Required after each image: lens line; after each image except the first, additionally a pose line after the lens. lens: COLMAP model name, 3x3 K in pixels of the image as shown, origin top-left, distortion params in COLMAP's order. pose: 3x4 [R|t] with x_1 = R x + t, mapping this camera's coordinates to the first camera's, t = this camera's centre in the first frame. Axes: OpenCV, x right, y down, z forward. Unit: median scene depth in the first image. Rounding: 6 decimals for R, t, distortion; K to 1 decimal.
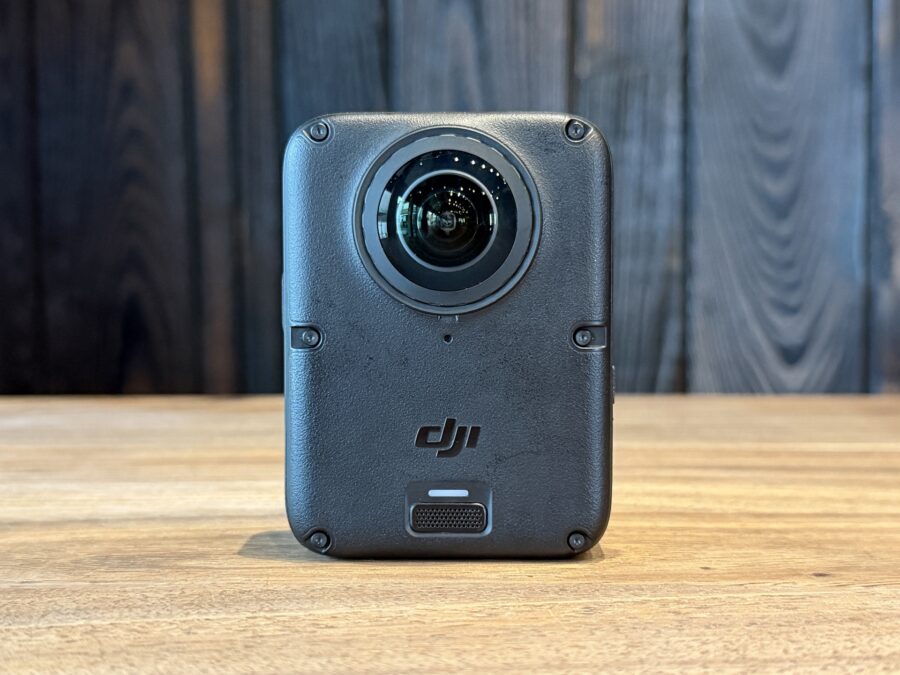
lens RADIAL K [[1249.6, 0, 456.7], [0, 1249.6, 340.4], [0, 0, 1]] dist [0.051448, 0.000000]
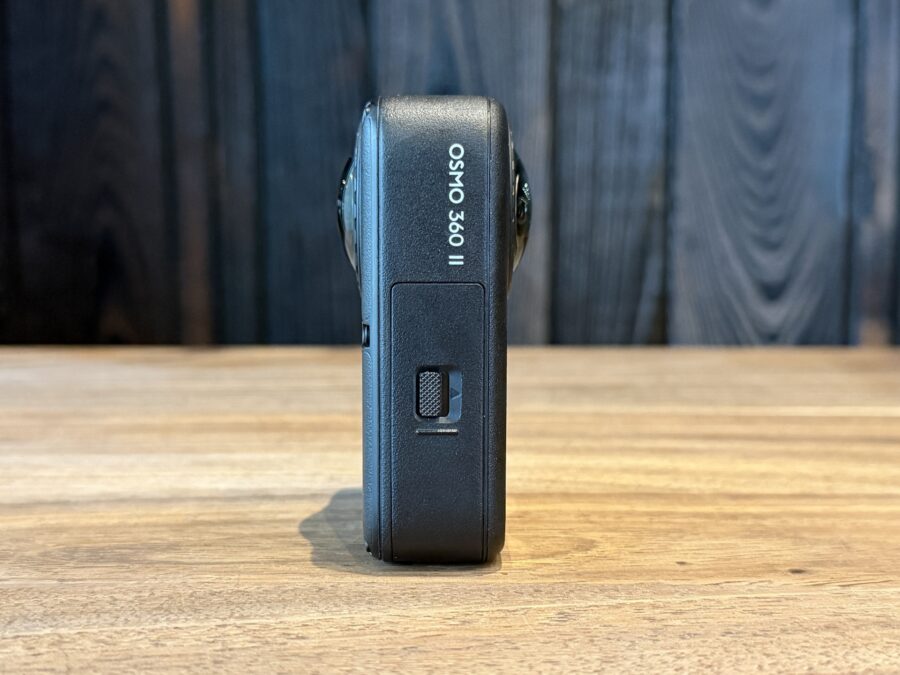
lens RADIAL K [[1249.6, 0, 452.5], [0, 1249.6, 338.9], [0, 0, 1]] dist [0.051448, 0.000000]
pose [[0.999926, 0.002577, 0.011884, 0.004002], [-0.003353, 0.997829, 0.065768, -0.048129], [-0.011689, -0.065803, 0.997764, 0.019297]]
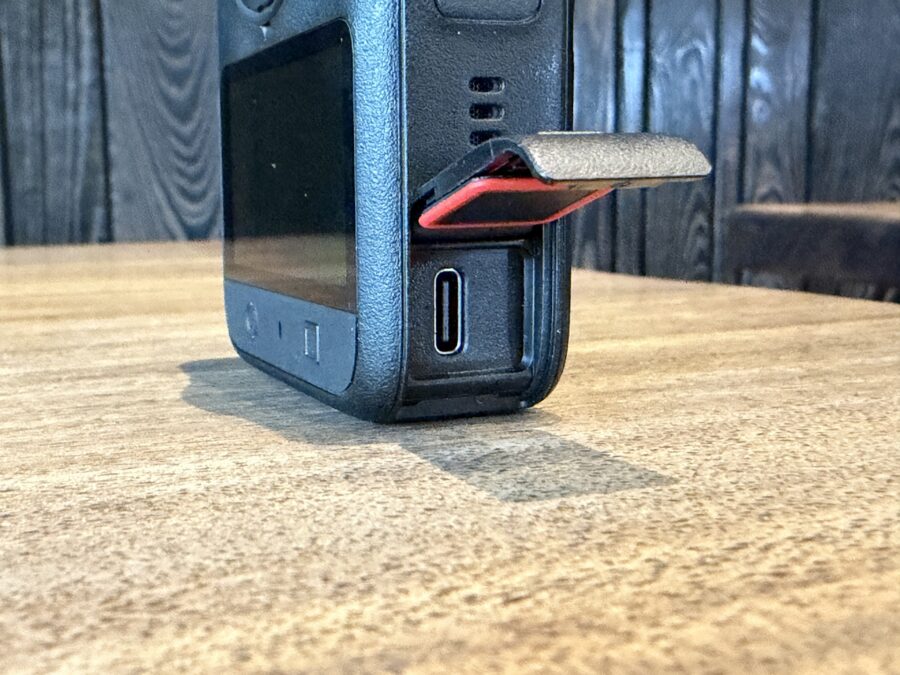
lens RADIAL K [[1471.5, 0, 448.1], [0, 1471.5, 344.7], [0, 0, 1]] dist [0.057489, 0.000000]
pose [[0.917597, -0.056715, 0.393446, -0.234669], [0.028767, 0.996649, 0.076575, 0.047850], [-0.396470, -0.058947, 0.916153, -1.242477]]
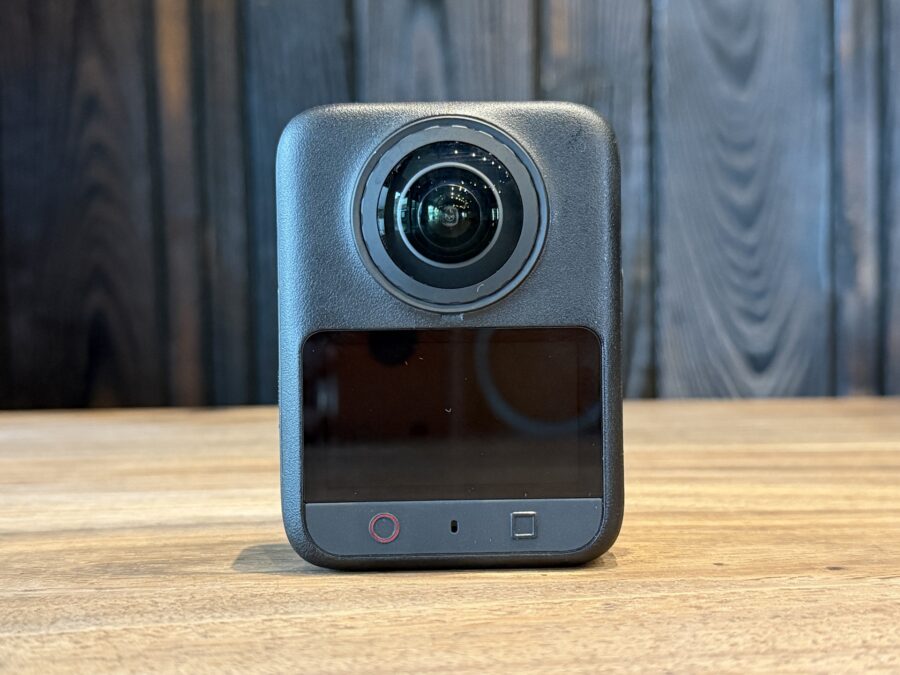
lens RADIAL K [[1249.6, 0, 449.8], [0, 1249.6, 340.5], [0, 0, 1]] dist [0.051448, 0.000000]
pose [[0.999478, -0.013210, 0.029466, -0.032766], [0.013619, 0.999813, -0.013718, 0.012439], [-0.029279, 0.014112, 0.999472, 0.009682]]
